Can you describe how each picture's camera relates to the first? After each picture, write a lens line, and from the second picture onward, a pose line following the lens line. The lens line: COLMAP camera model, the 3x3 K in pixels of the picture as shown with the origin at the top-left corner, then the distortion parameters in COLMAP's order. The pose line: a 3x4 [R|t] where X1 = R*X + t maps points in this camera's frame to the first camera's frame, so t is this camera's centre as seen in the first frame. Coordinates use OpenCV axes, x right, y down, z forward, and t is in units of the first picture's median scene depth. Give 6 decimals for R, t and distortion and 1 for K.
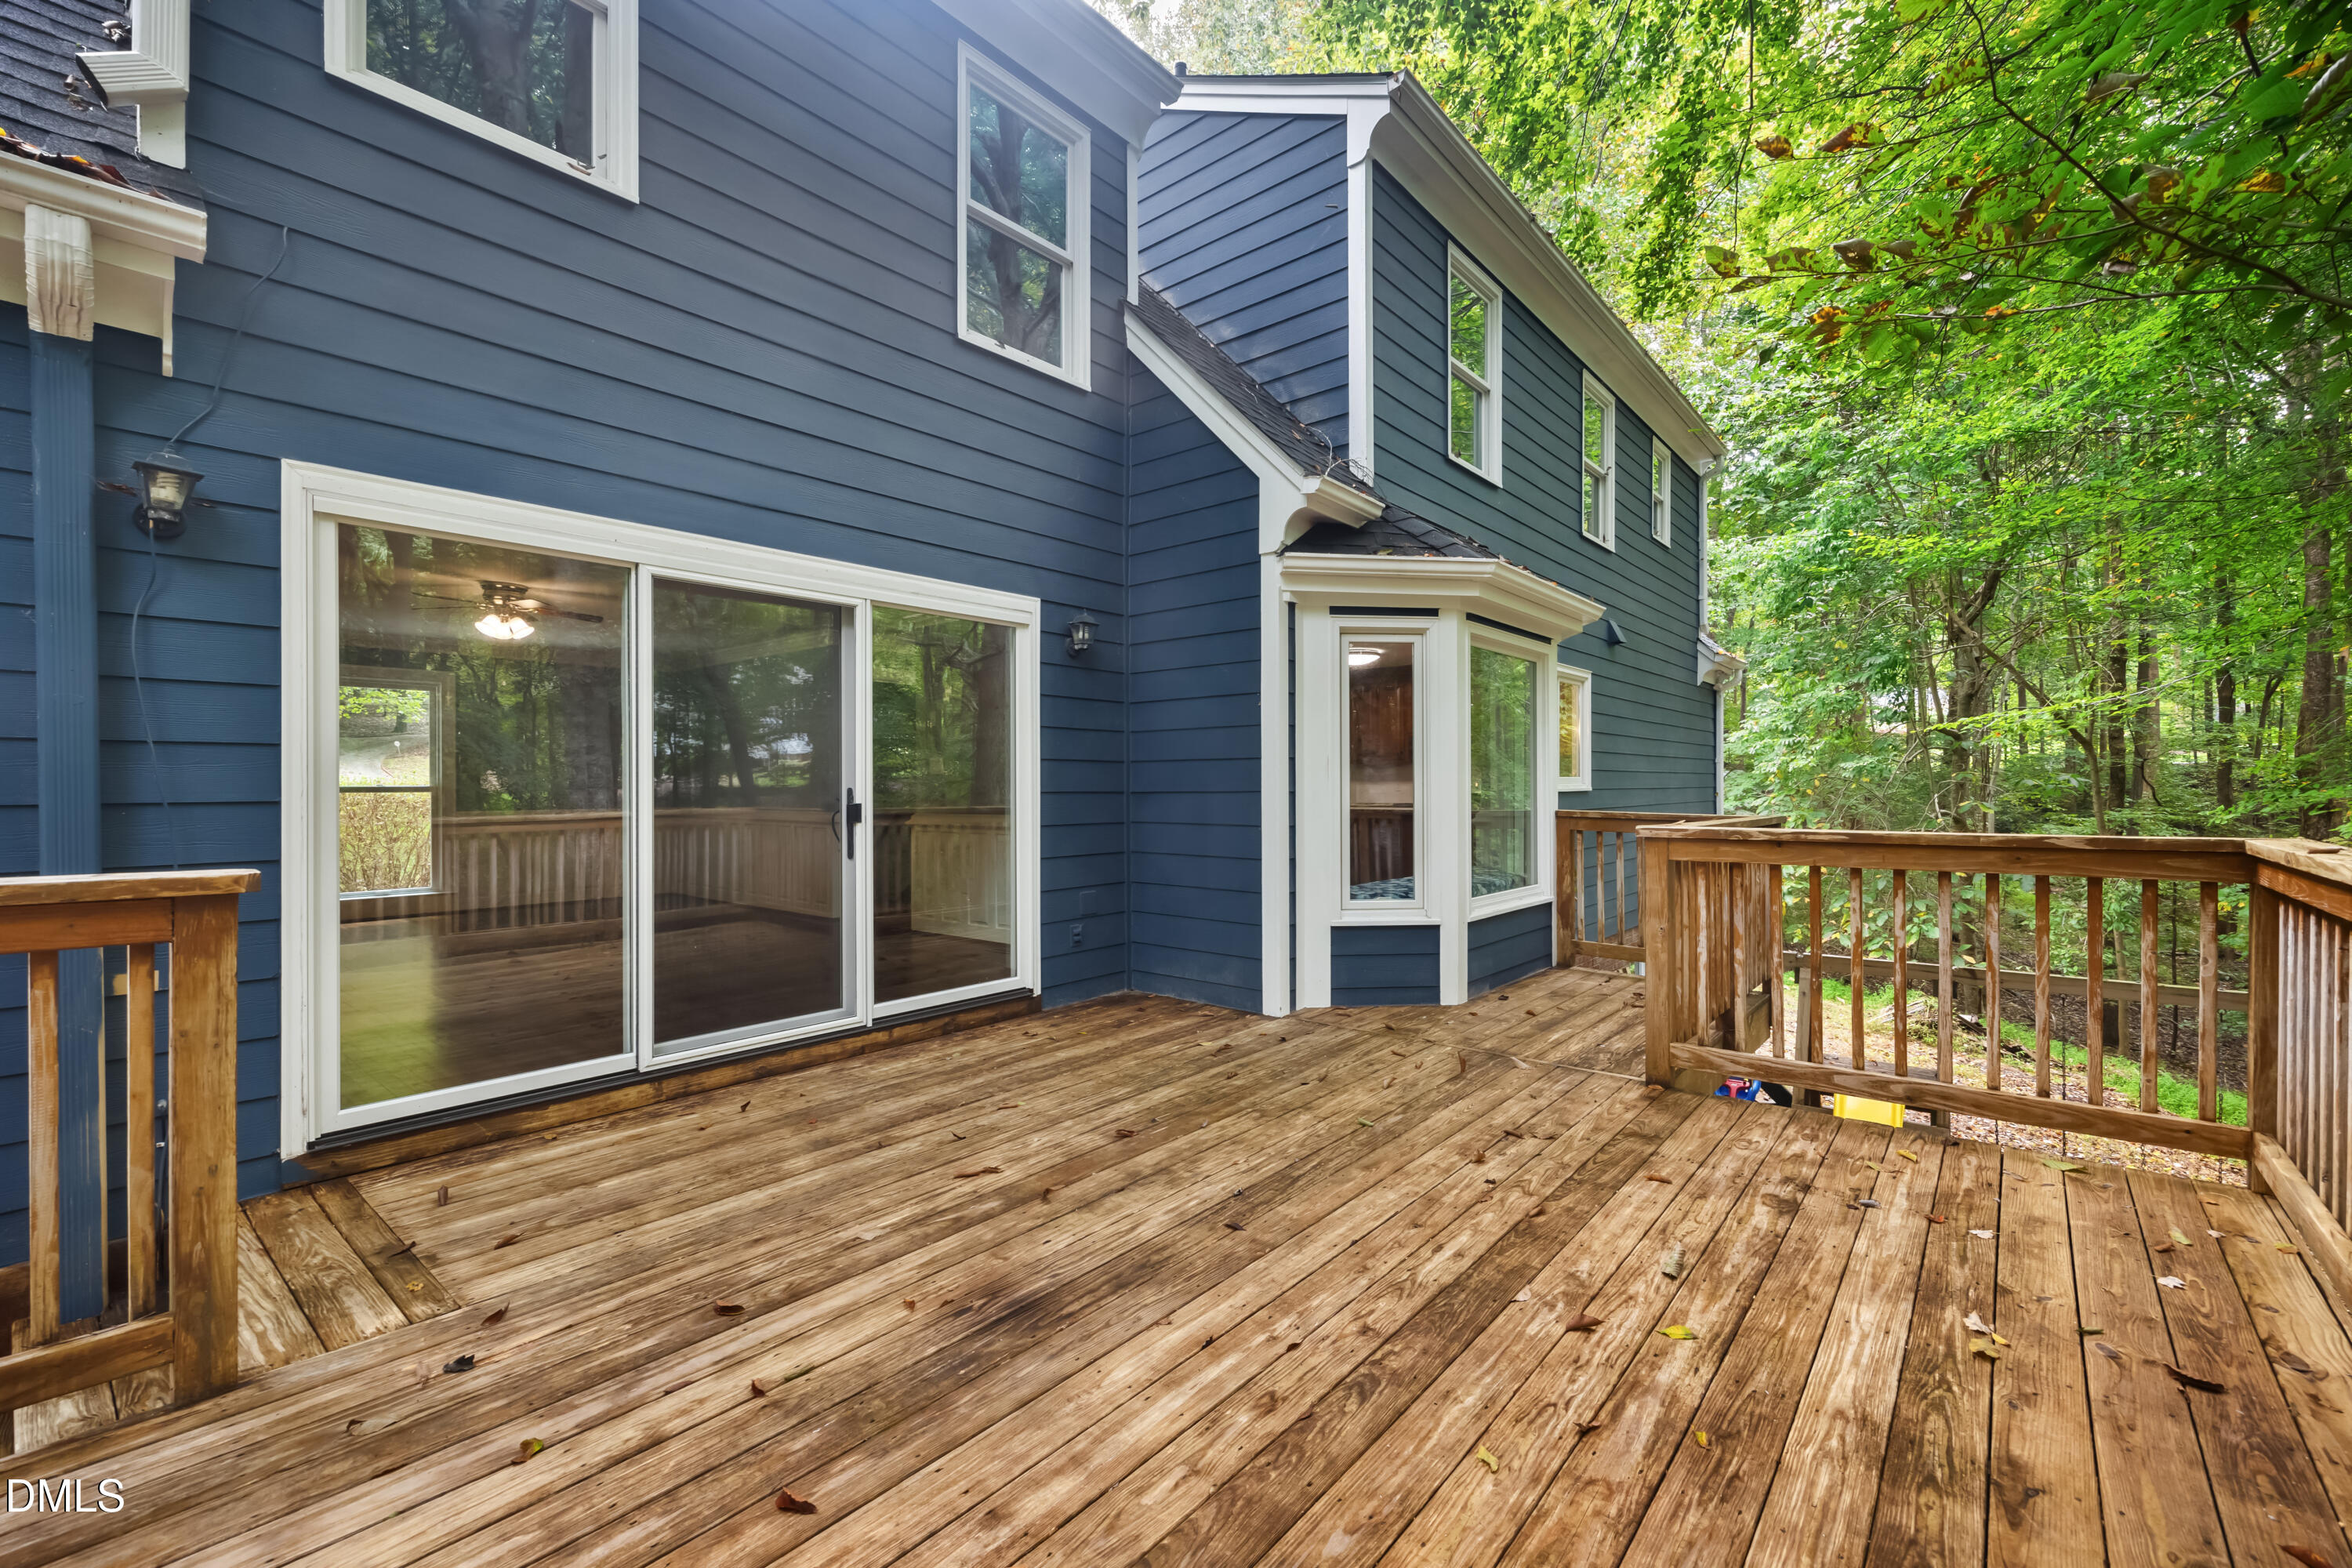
lens RADIAL K [[984.4, 0, 1175.0], [0, 984.4, 786.0], [0, 0, 1]] dist [0.000738, 0.000083]
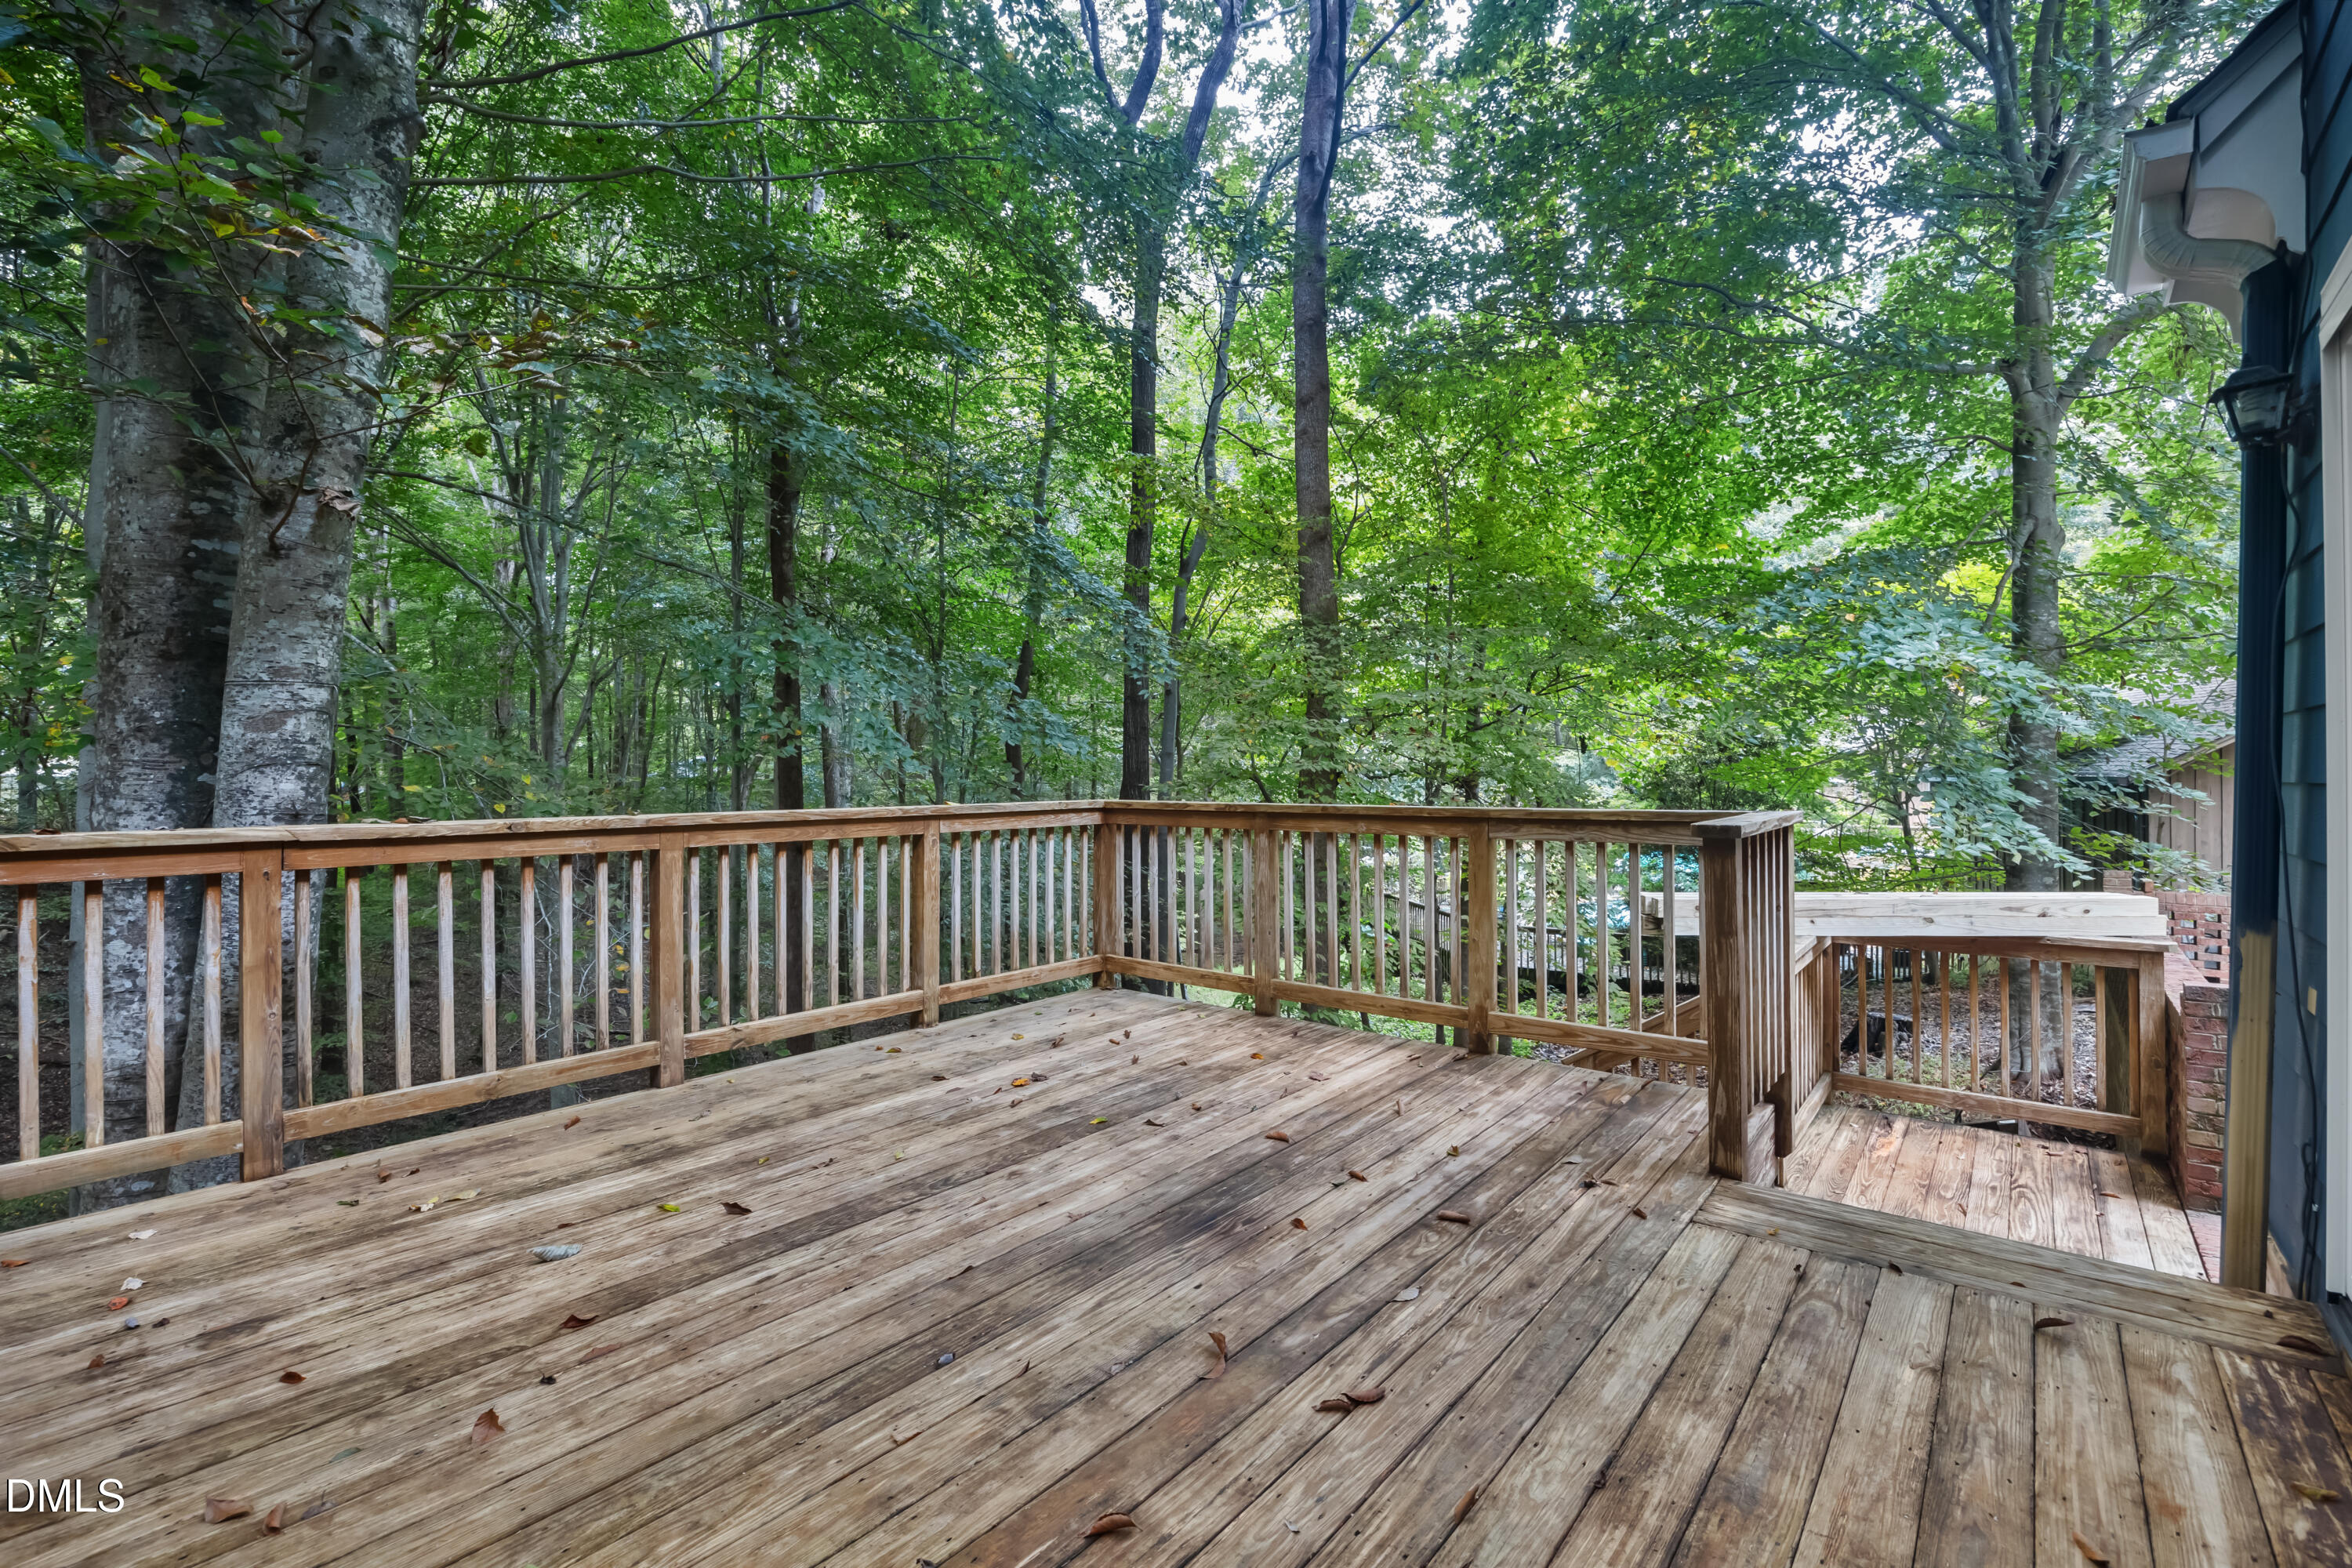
lens RADIAL K [[1060.8, 0, 1177.2], [0, 1060.8, 779.5], [0, 0, 1]] dist [-0.000190, -0.000020]
pose [[-0.999786, 0.007920, -0.019115, -0.100181], [0.007805, 0.999951, 0.006115, 0.004628], [0.019163, 0.005964, -0.999799, 2.010845]]
